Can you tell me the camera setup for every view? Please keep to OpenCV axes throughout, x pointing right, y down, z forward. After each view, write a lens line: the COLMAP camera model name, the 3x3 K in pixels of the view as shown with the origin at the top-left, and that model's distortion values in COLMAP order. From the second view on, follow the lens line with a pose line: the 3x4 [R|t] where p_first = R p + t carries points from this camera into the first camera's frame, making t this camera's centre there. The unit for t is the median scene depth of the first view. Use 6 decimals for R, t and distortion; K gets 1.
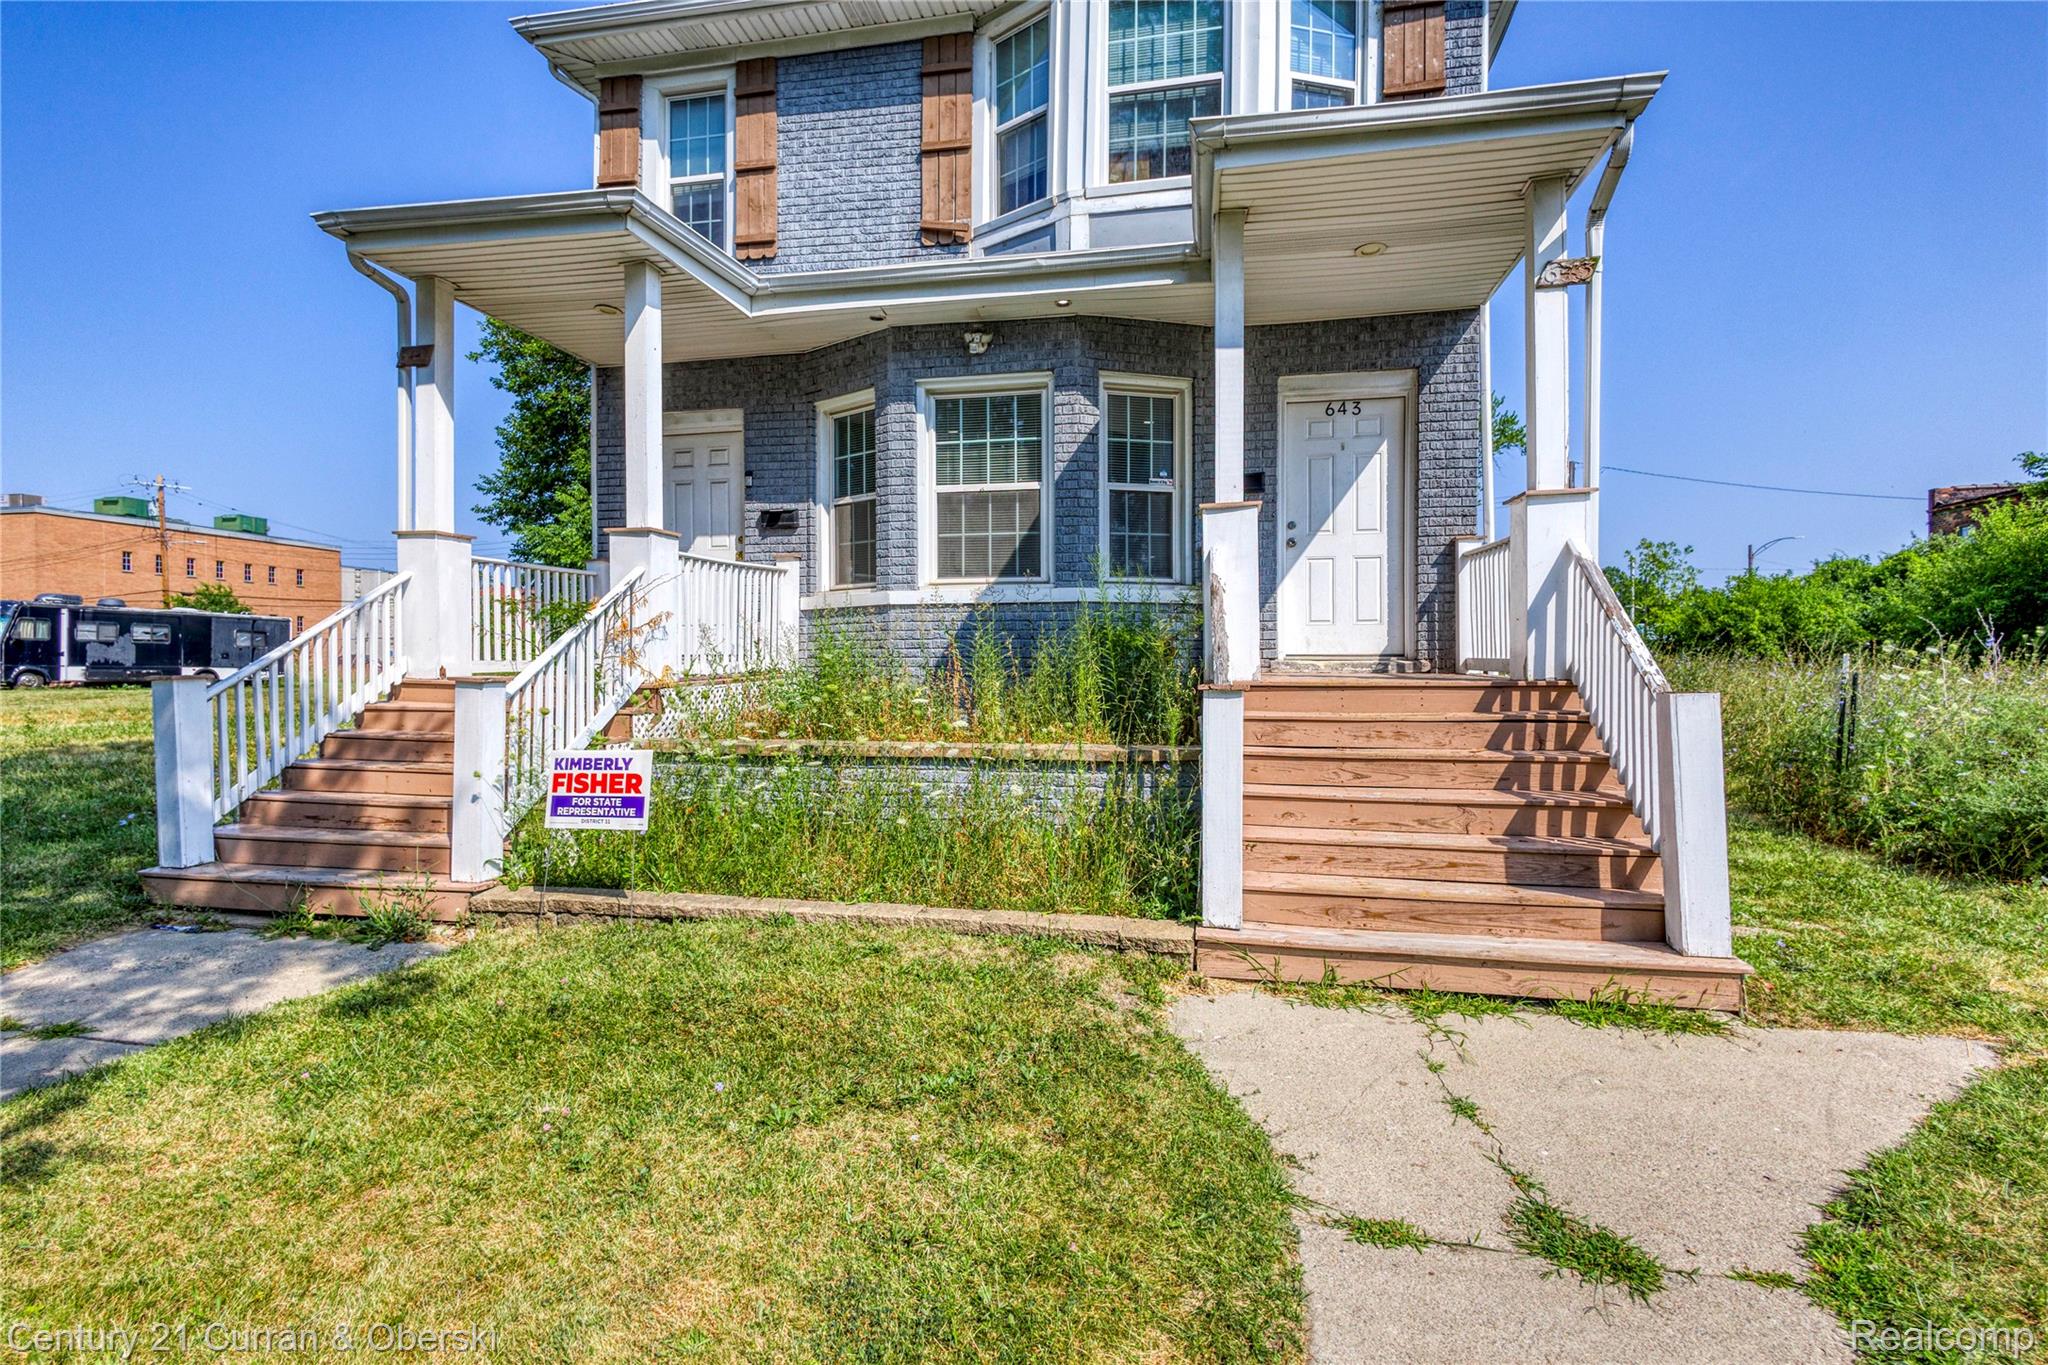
lens RADIAL K [[942.0, 0, 1028.1], [0, 942.0, 669.8], [0, 0, 1]] dist [0.011971, -0.000327]
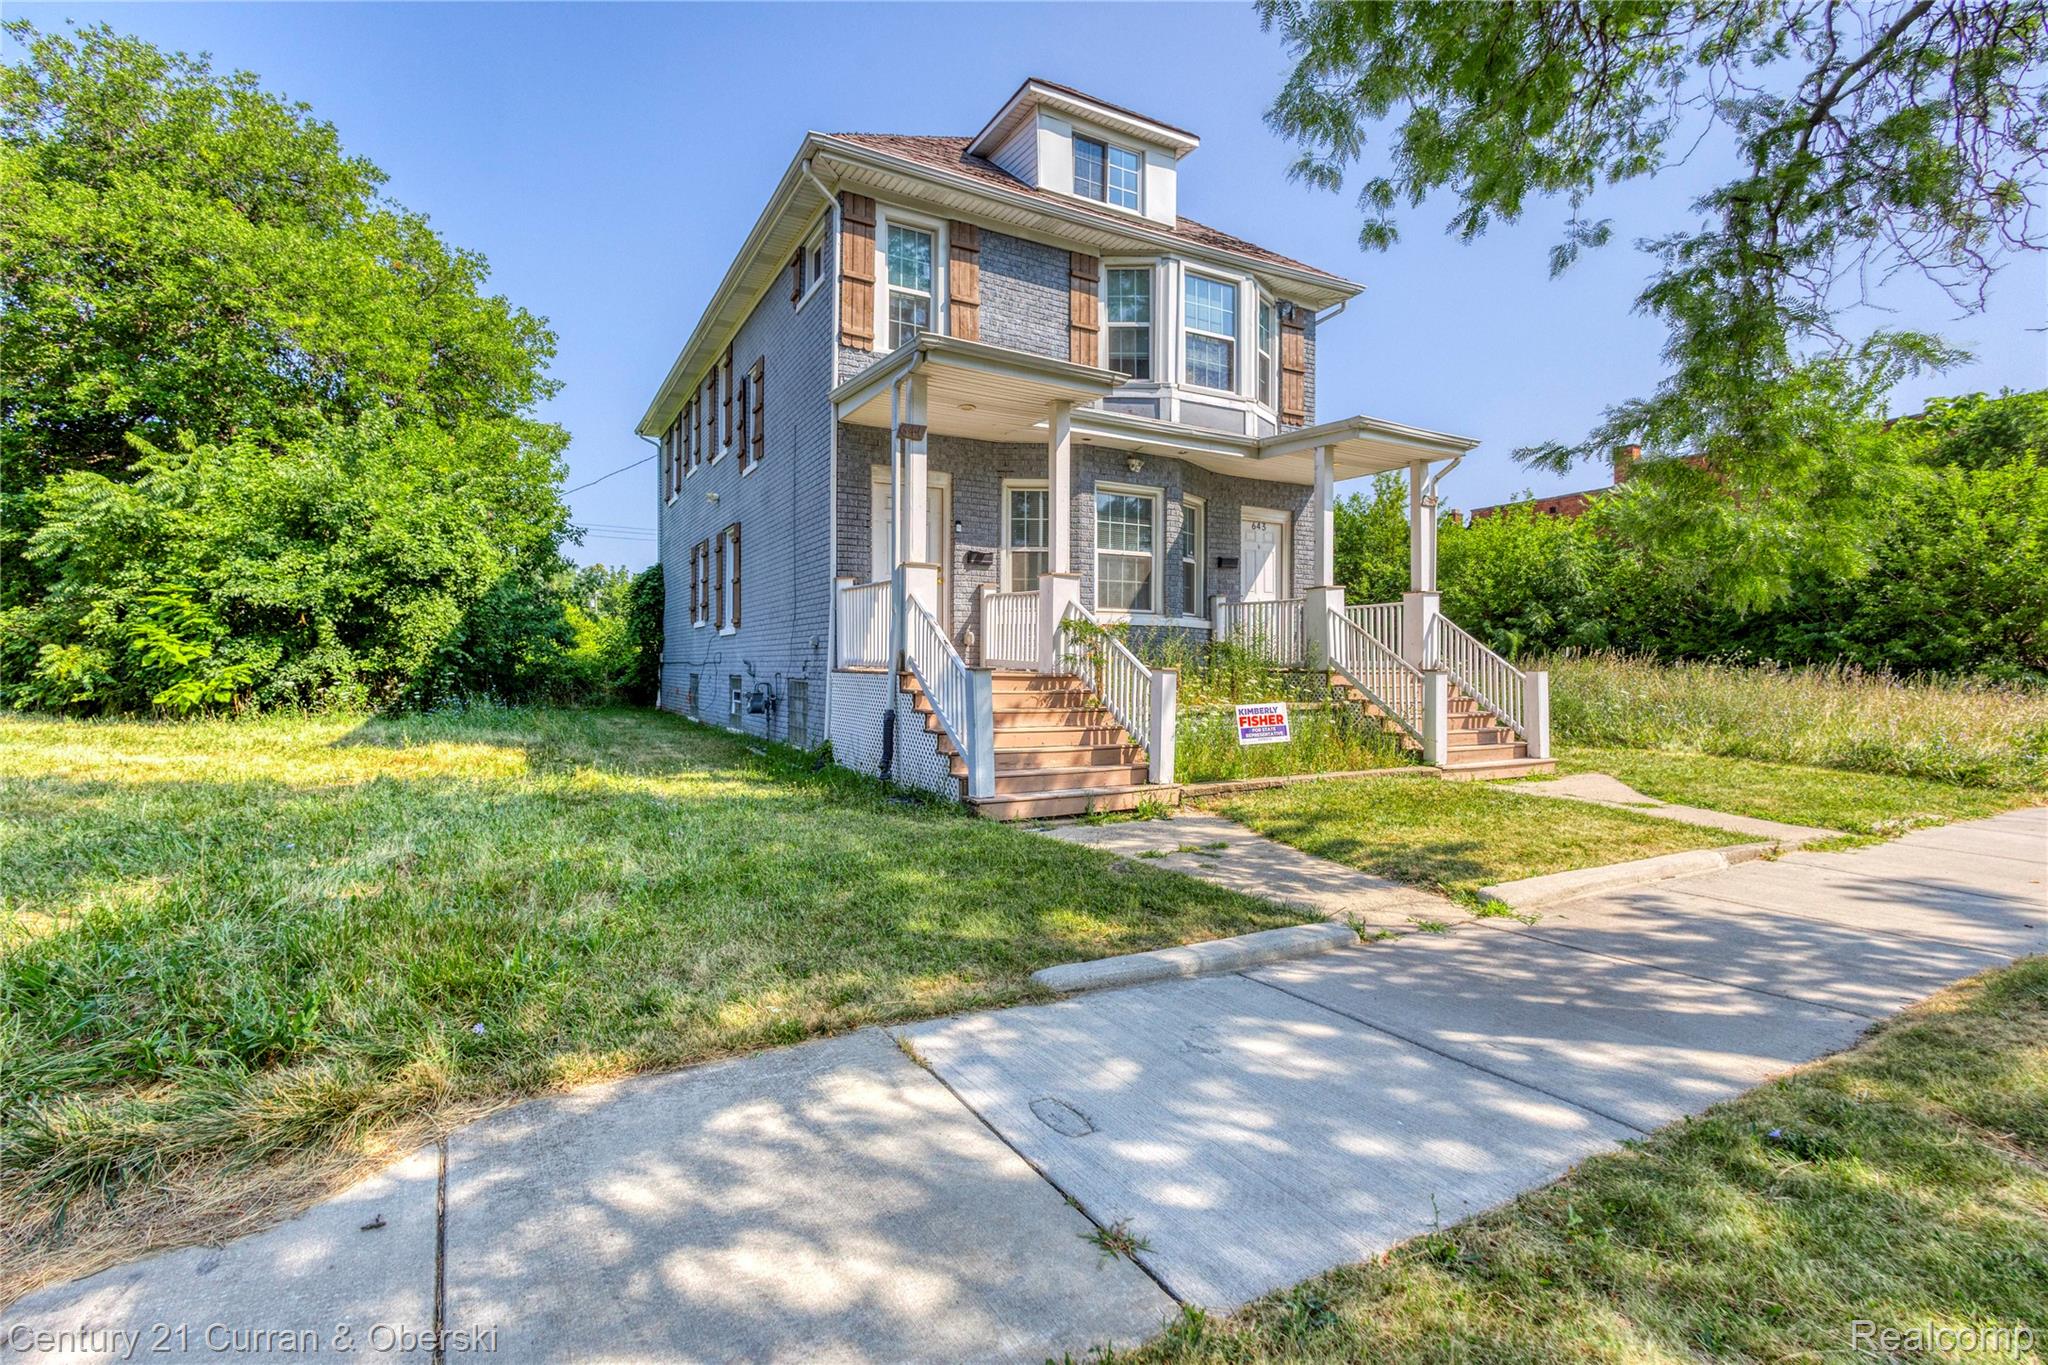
lens RADIAL K [[942.0, 0, 1008.8], [0, 942.0, 681.5], [0, 0, 1]] dist [0.011971, -0.000327]
pose [[0.761130, -0.009829, 0.648525, -1.242132], [0.004497, 0.999941, 0.009877, 0.009089], [-0.648584, -0.004602, 0.761129, -0.095962]]
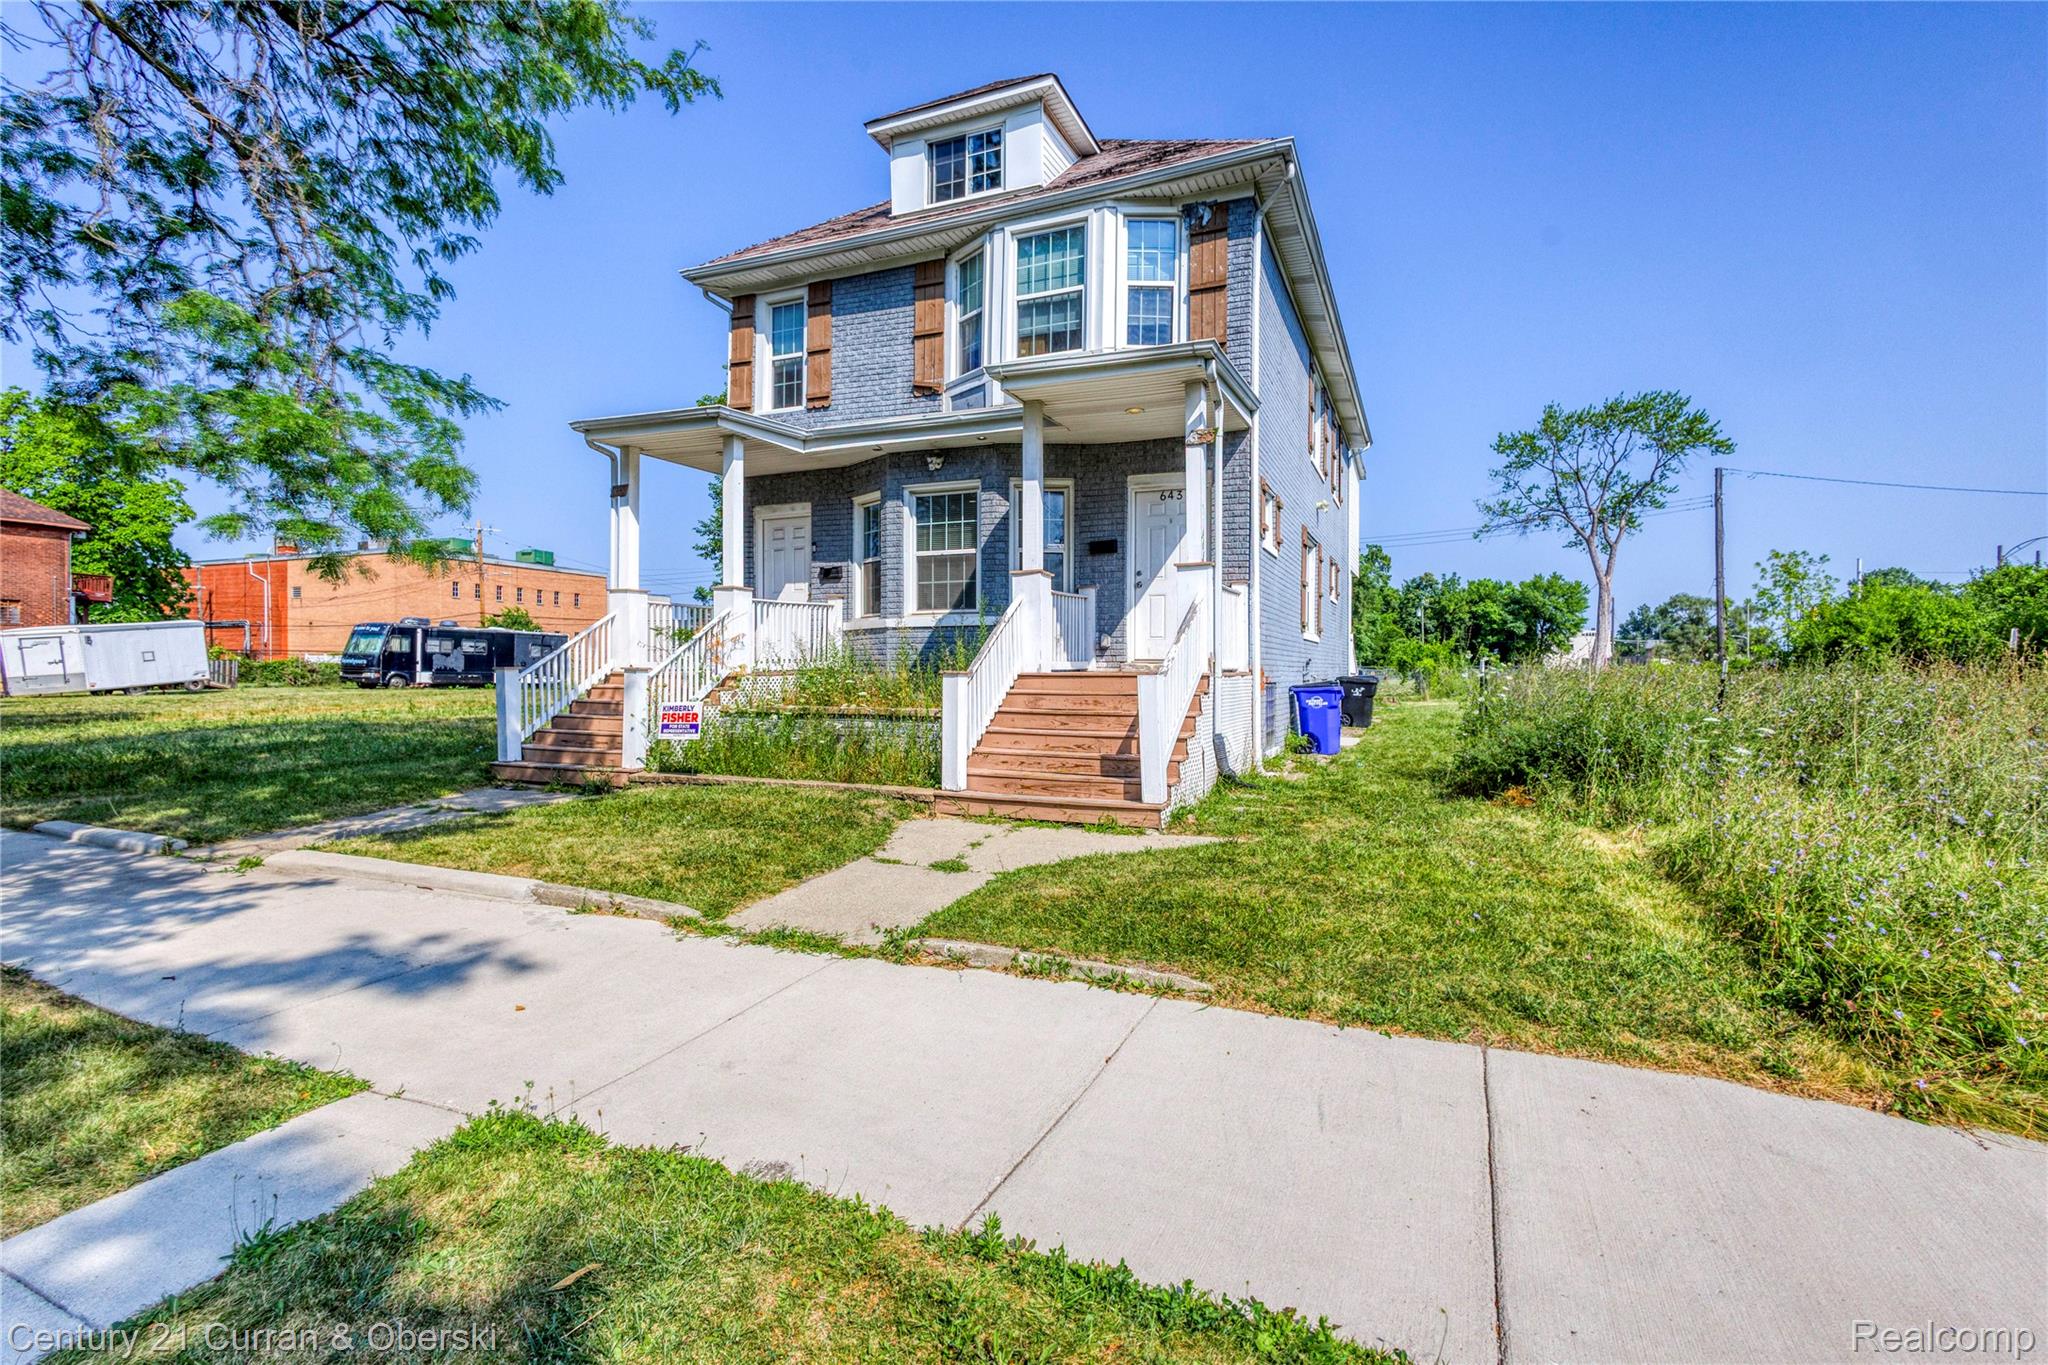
lens RADIAL K [[942.0, 0, 1020.8], [0, 942.0, 678.4], [0, 0, 1]] dist [0.011971, -0.000327]
pose [[0.976739, 0.006211, -0.214340, 0.417375], [-0.007184, 0.999967, -0.003761, 0.020652], [0.214310, 0.005213, 0.976752, -0.503581]]
